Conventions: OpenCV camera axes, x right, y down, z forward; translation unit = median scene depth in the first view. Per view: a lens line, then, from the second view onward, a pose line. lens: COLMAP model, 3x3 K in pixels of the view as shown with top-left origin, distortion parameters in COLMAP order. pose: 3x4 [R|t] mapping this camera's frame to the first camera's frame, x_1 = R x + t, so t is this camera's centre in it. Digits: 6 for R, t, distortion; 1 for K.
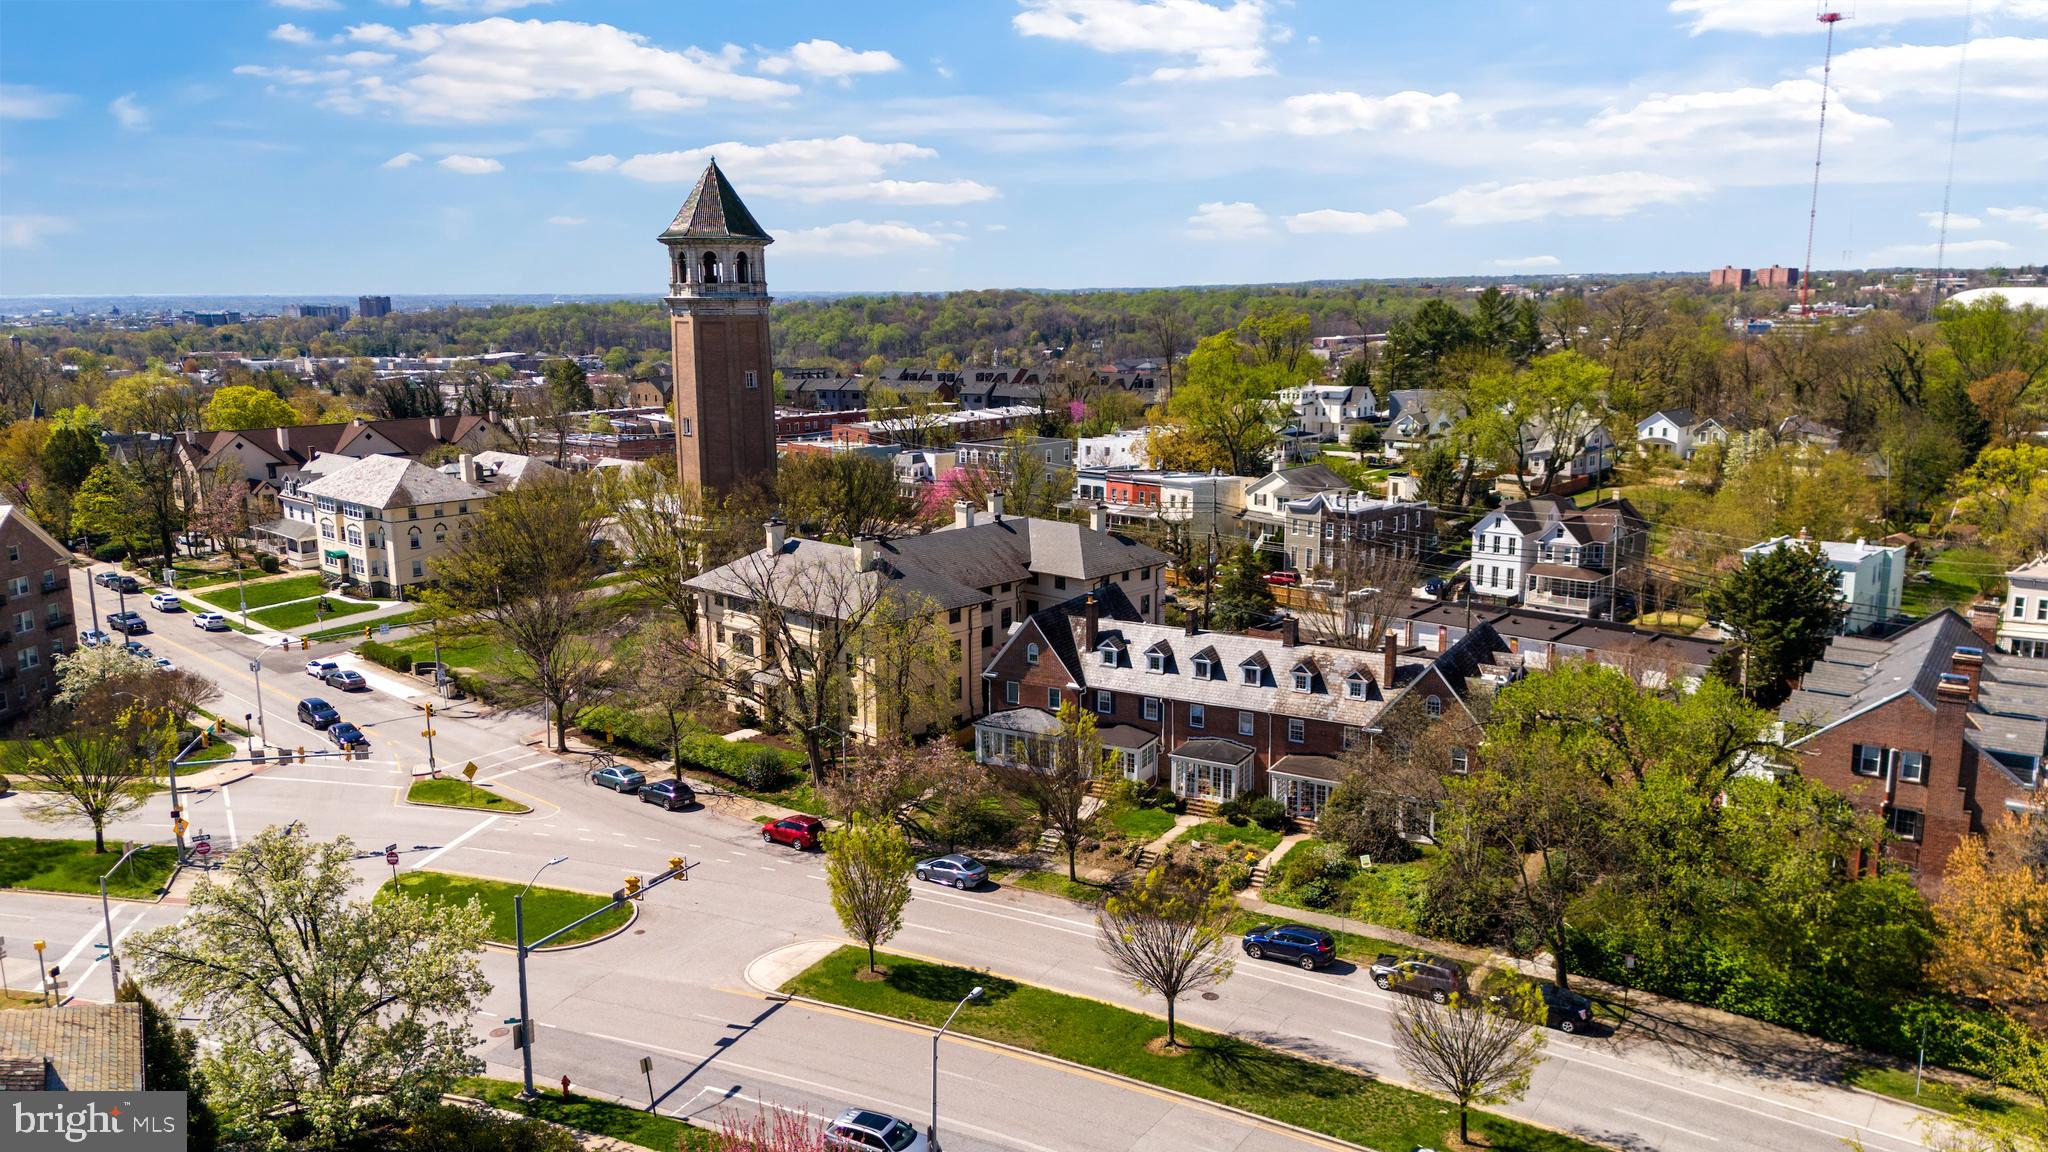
lens RADIAL K [[1493.6, 0, 1013.5], [0, 1493.6, 574.5], [0, 0, 1]] dist [0.091873, -0.118679]
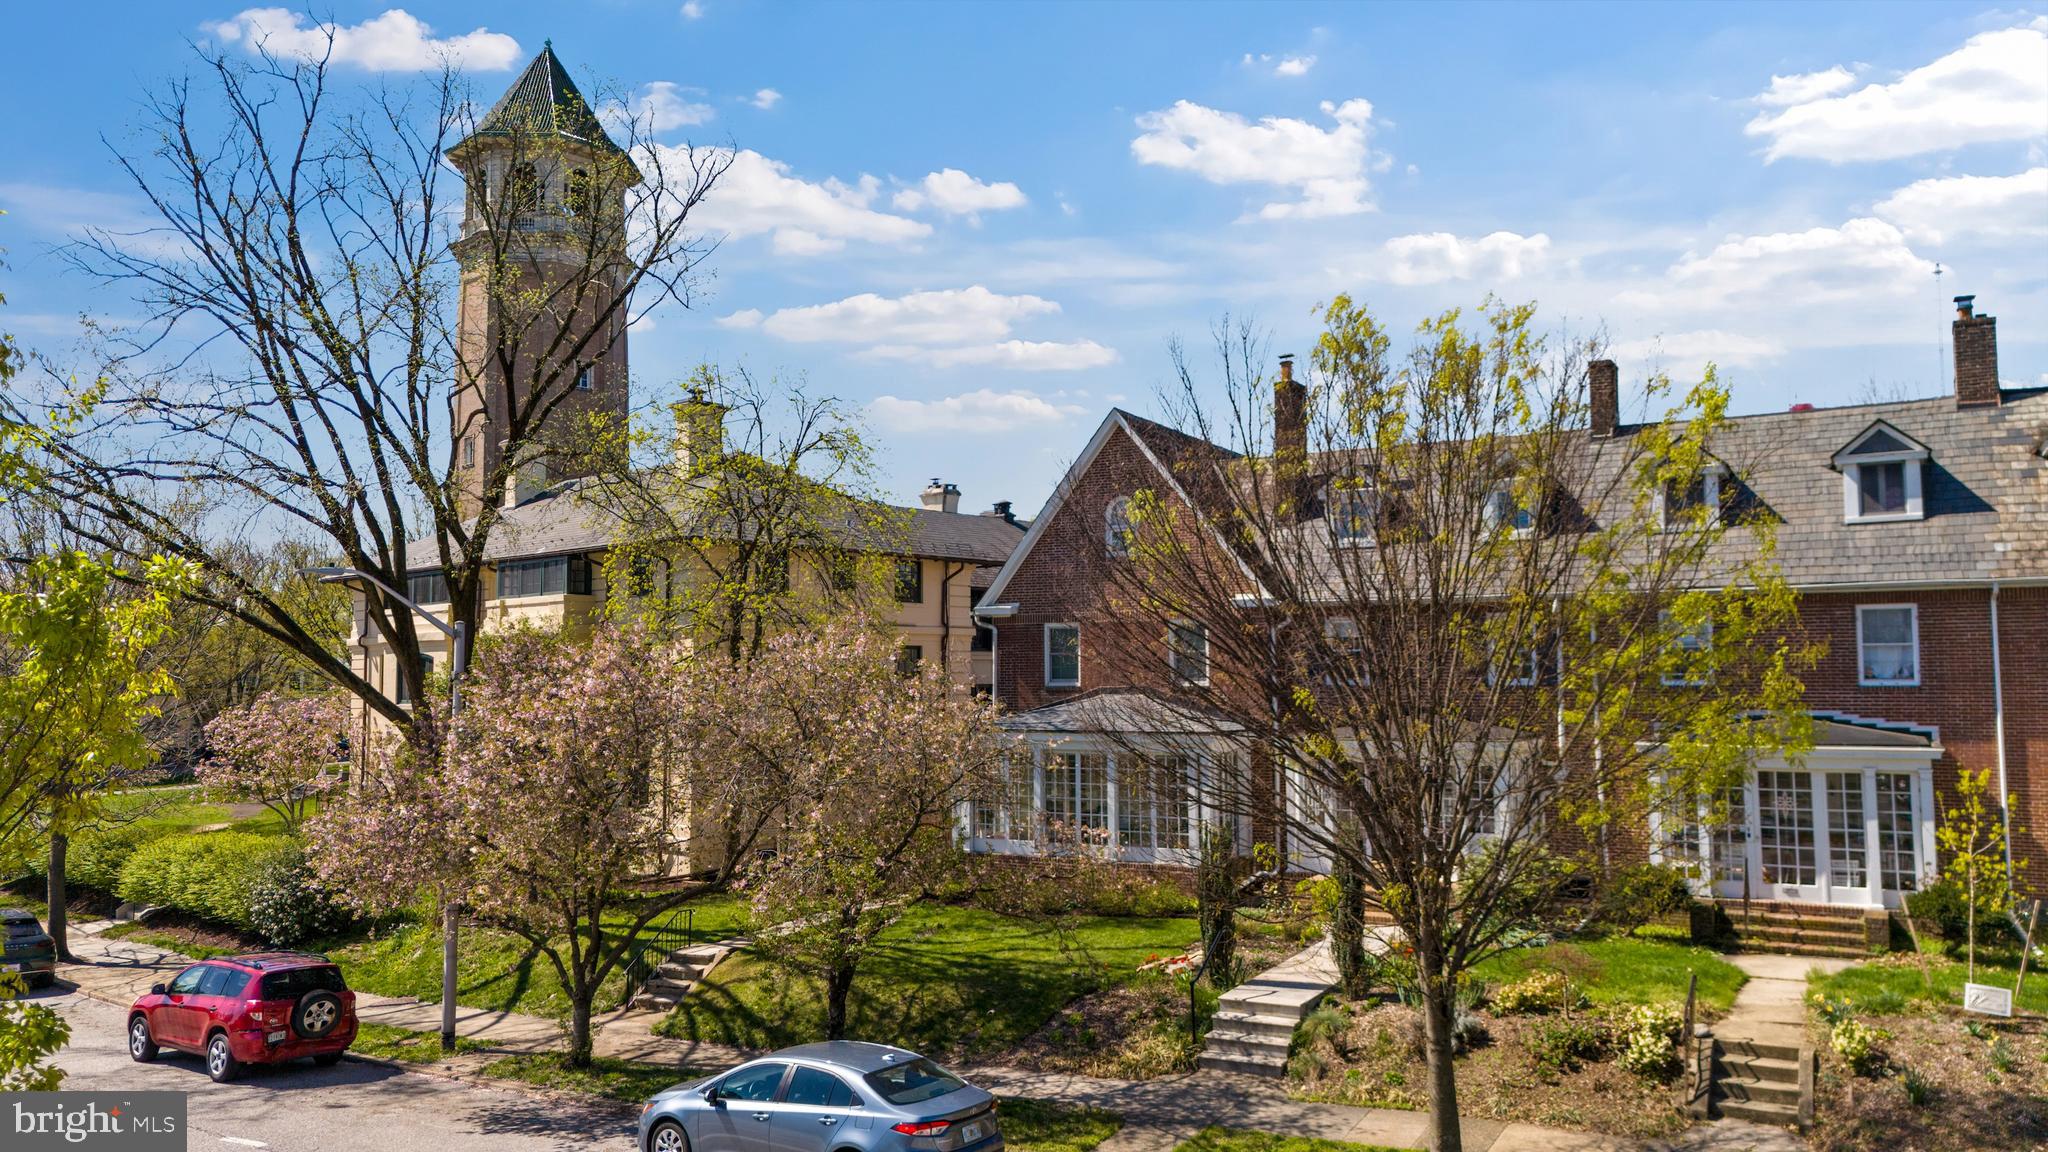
lens RADIAL K [[1493.6, 0, 1013.5], [0, 1493.6, 574.5], [0, 0, 1]] dist [0.091873, -0.118679]
pose [[0.999947, 0.004757, 0.009112, -0.016647], [-0.002198, 0.964932, -0.262490, 0.167307], [-0.010041, 0.262456, 0.964892, 0.729789]]
